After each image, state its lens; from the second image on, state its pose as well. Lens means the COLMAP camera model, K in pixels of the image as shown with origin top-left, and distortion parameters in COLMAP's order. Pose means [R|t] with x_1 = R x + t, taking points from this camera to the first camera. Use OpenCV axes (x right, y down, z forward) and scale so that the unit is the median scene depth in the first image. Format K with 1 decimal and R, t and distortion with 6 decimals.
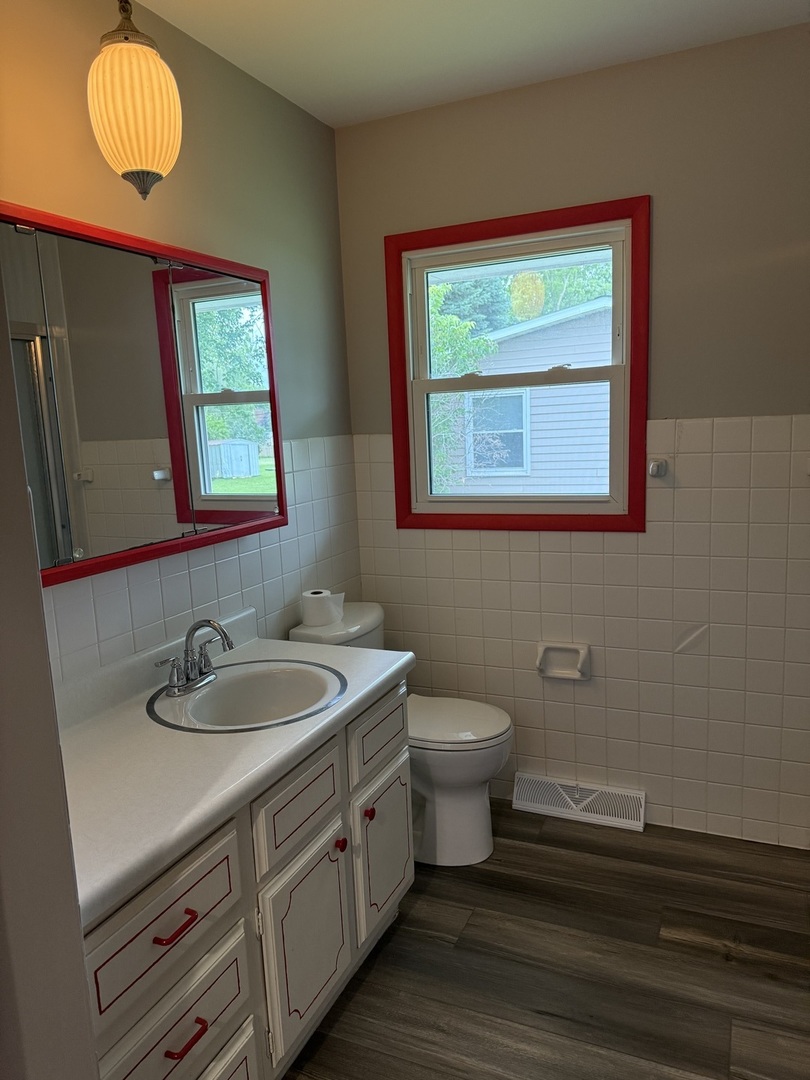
lens RADIAL K [[764.9, 0, 405.5], [0, 764.9, 539.1], [0, 0, 1]] dist [0.068381, -0.096401]
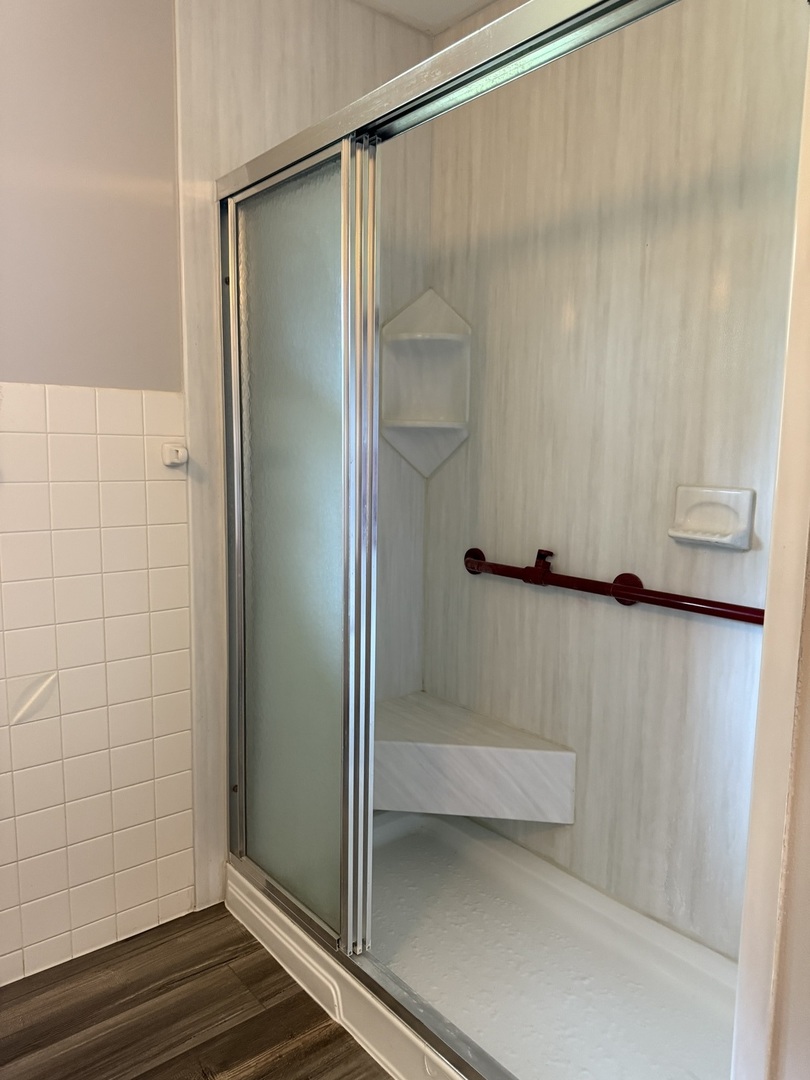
lens RADIAL K [[764.9, 0, 405.0], [0, 764.9, 544.3], [0, 0, 1]] dist [0.068381, -0.096401]
pose [[0.437414, -0.064788, 0.896923, -0.112976], [0.104223, 0.994332, 0.020996, 0.011183], [-0.893200, 0.084296, 0.441687, 0.411783]]
